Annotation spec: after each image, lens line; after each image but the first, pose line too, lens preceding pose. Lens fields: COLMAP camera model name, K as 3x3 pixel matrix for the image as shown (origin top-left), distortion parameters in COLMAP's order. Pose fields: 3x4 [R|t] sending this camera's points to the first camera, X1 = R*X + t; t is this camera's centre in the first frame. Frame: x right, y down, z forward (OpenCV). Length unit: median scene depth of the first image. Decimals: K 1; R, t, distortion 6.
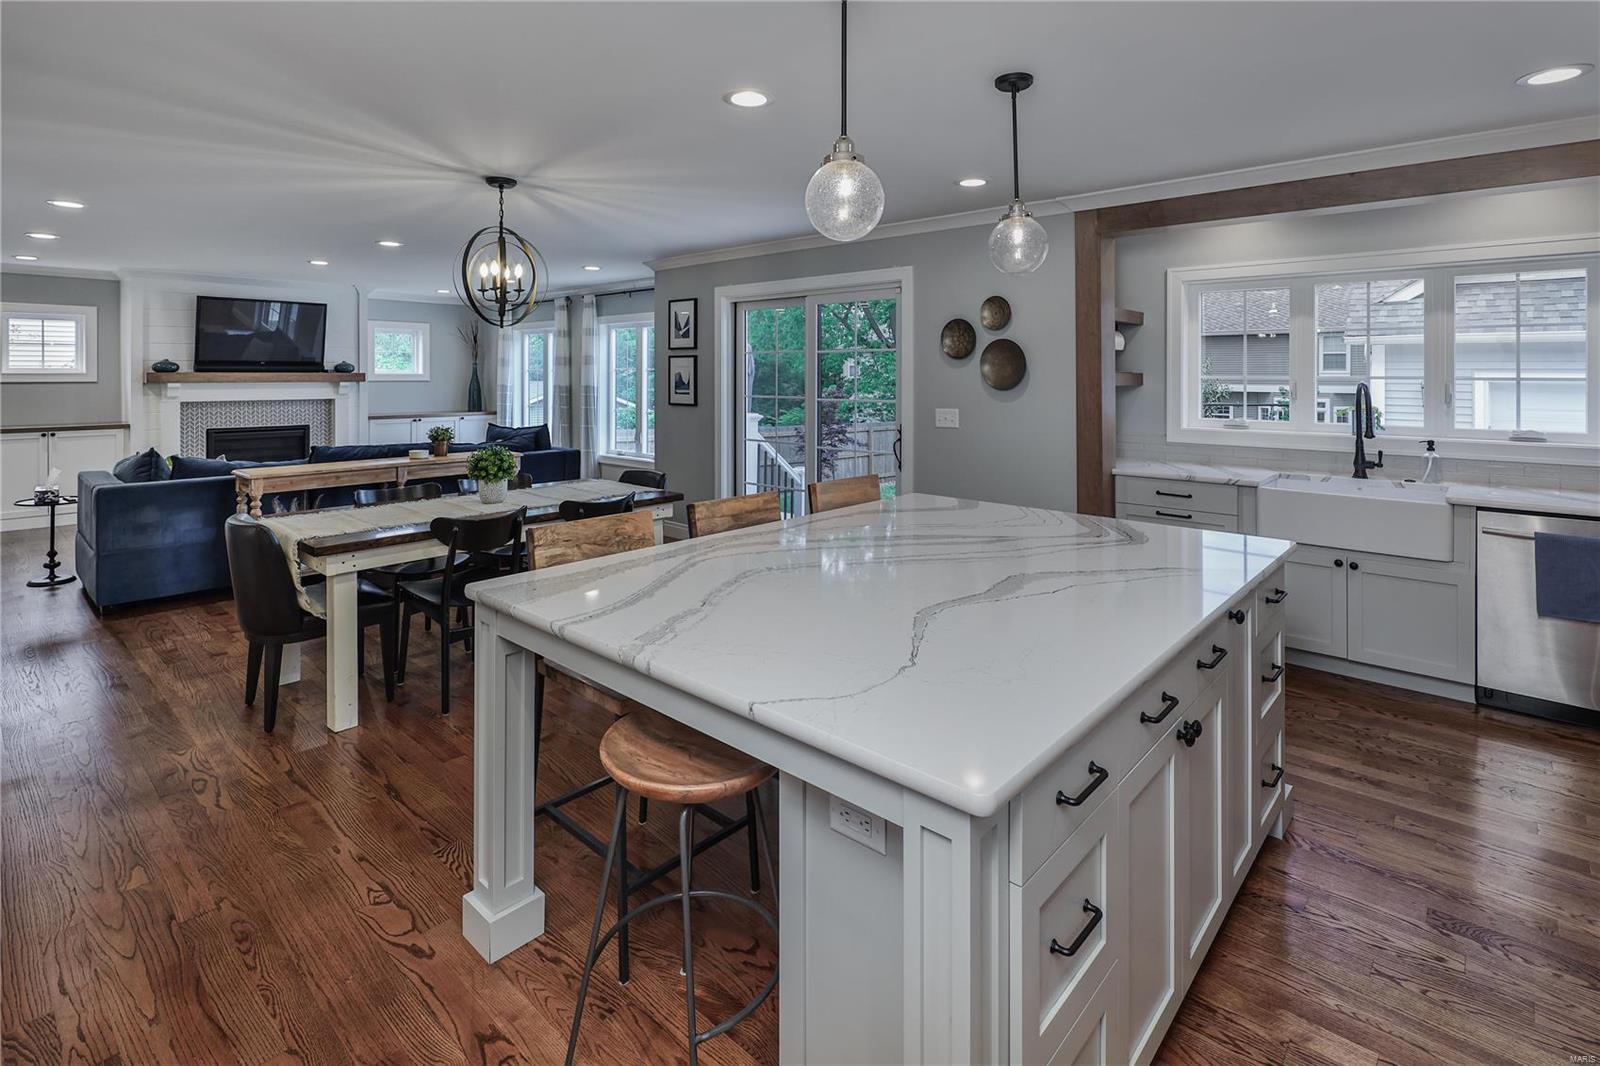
lens RADIAL K [[787.1, 0, 799.9], [0, 787.1, 372.8], [0, 0, 1]] dist [0.024388, -0.012764]
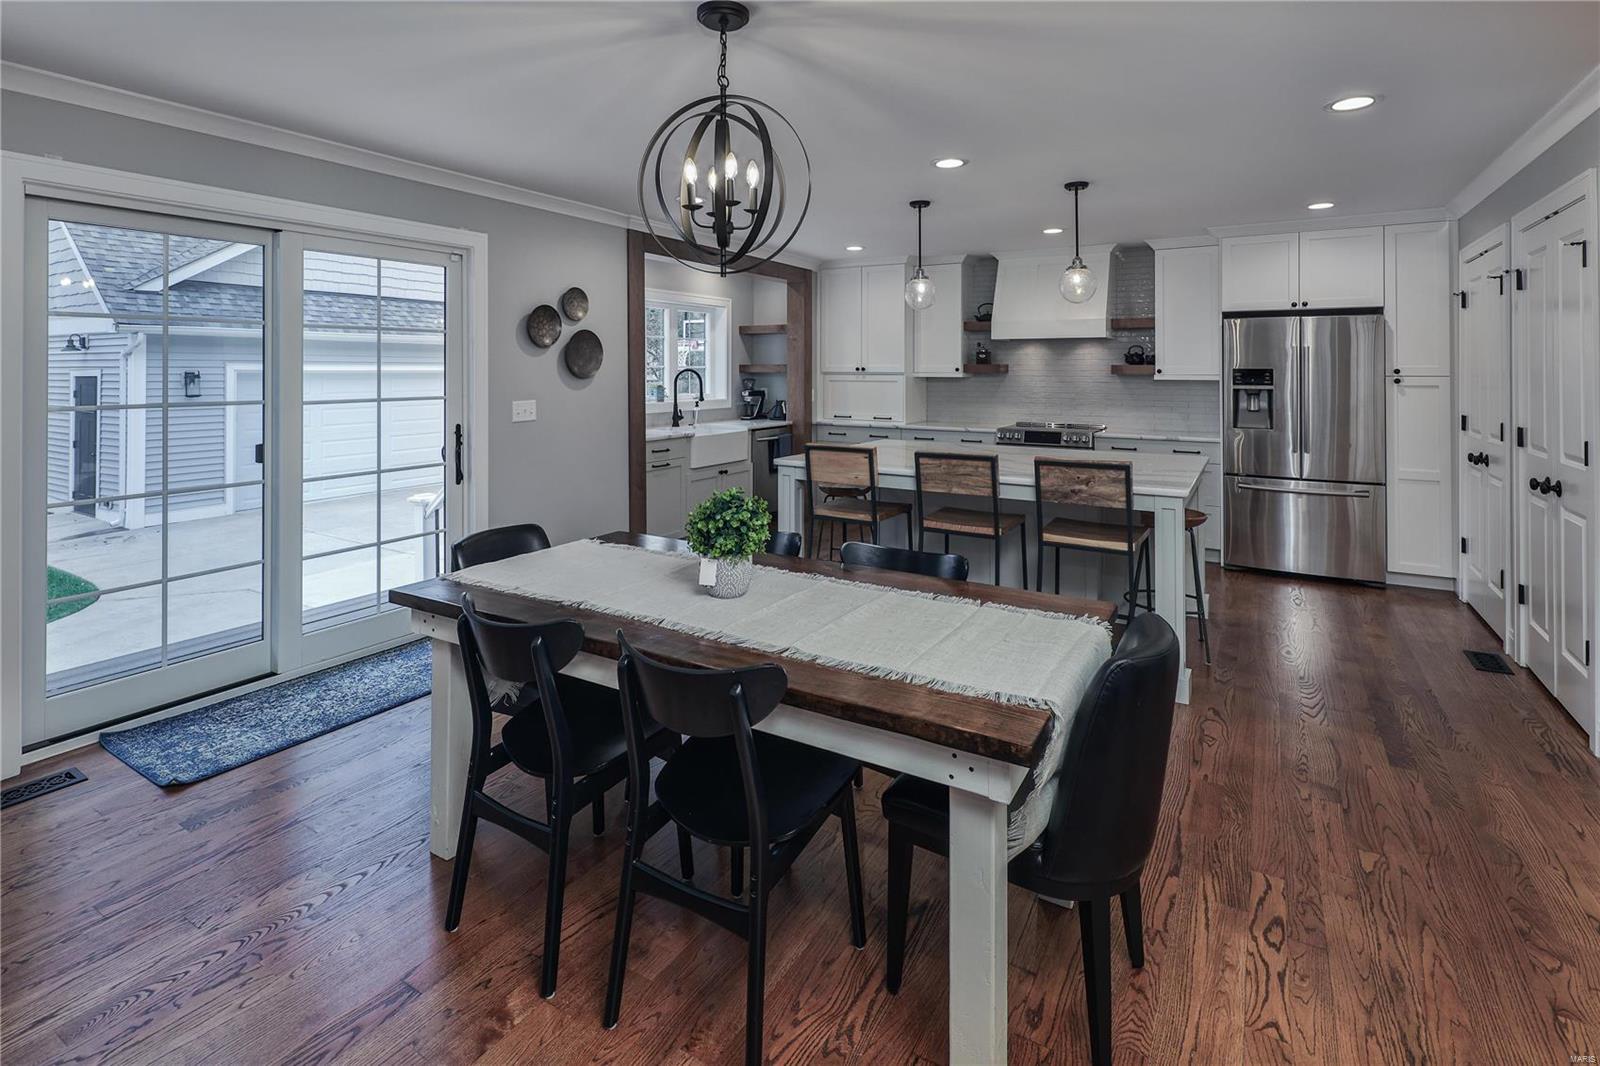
lens RADIAL K [[763.6, 0, 796.4], [0, 763.6, 361.7], [0, 0, 1]] dist [-0.001213, -0.001375]
pose [[-0.190580, 0.005860, 0.981654, -0.484206], [-0.002384, 0.999976, -0.006432, 0.003484], [-0.981669, -0.003566, -0.190562, 0.558627]]
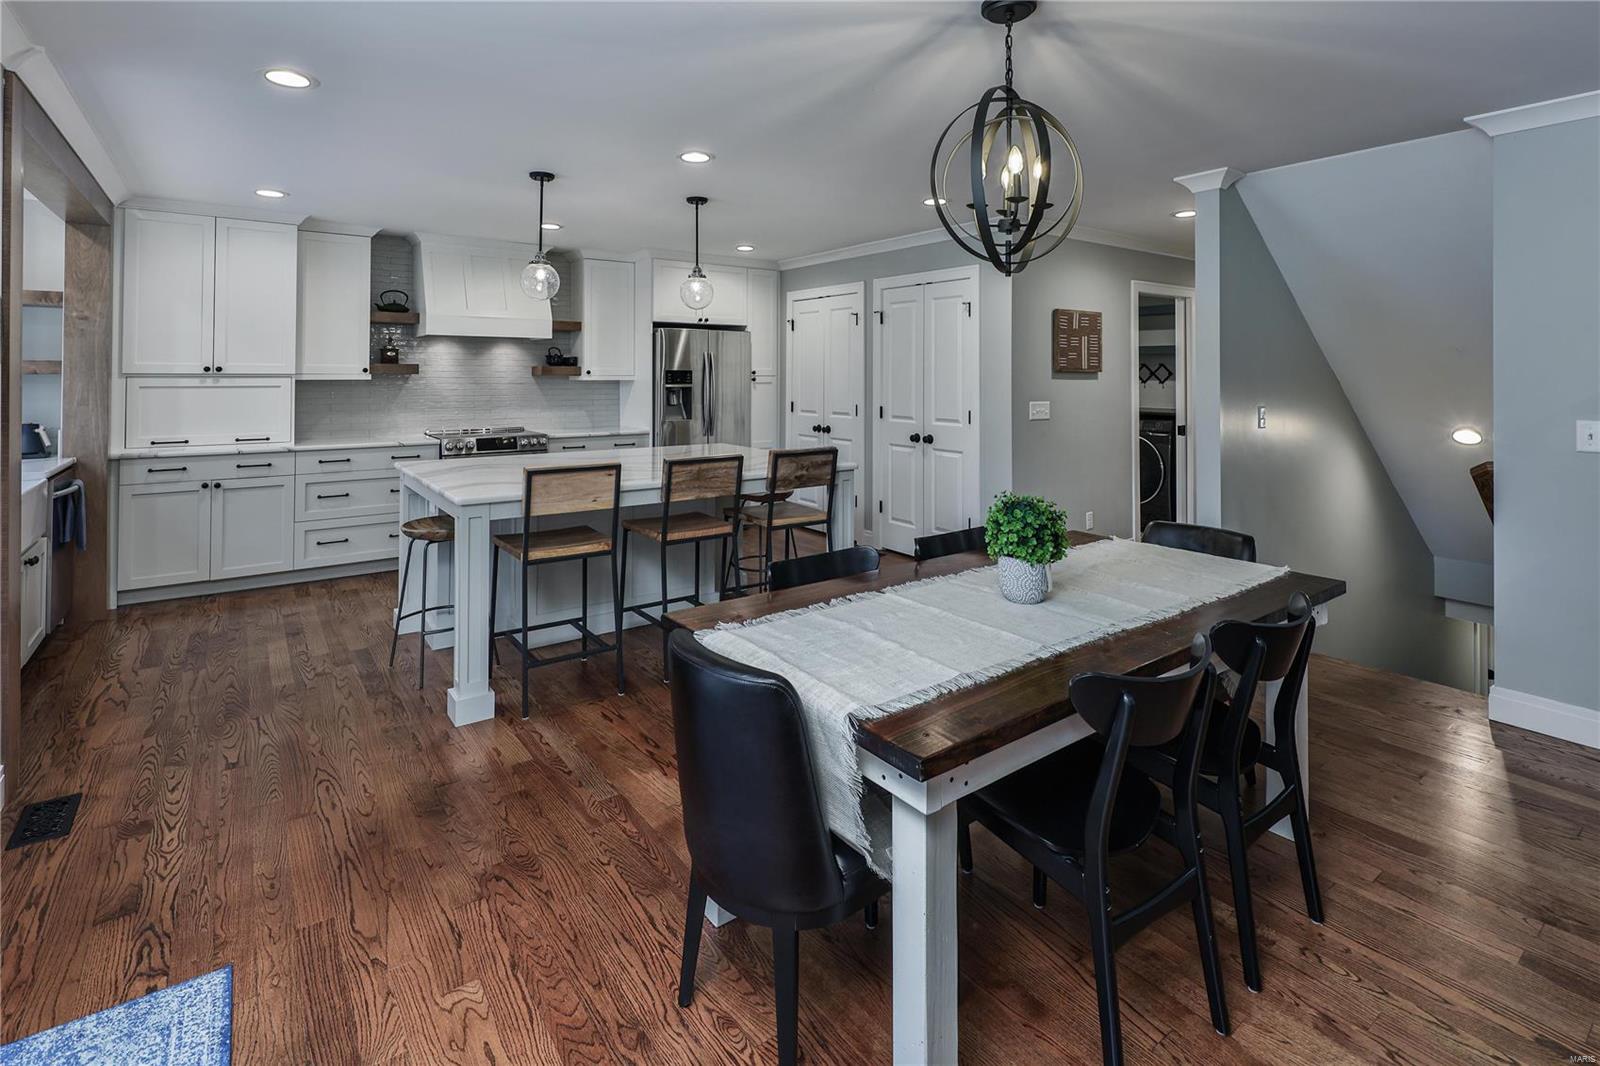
lens RADIAL K [[763.6, 0, 796.4], [0, 763.6, 361.7], [0, 0, 1]] dist [-0.001213, -0.001375]
pose [[-0.978888, -0.003985, 0.204357, -0.179685], [-0.006865, 0.999887, -0.013385, 0.005277], [-0.204281, -0.014505, -0.978805, 0.818130]]
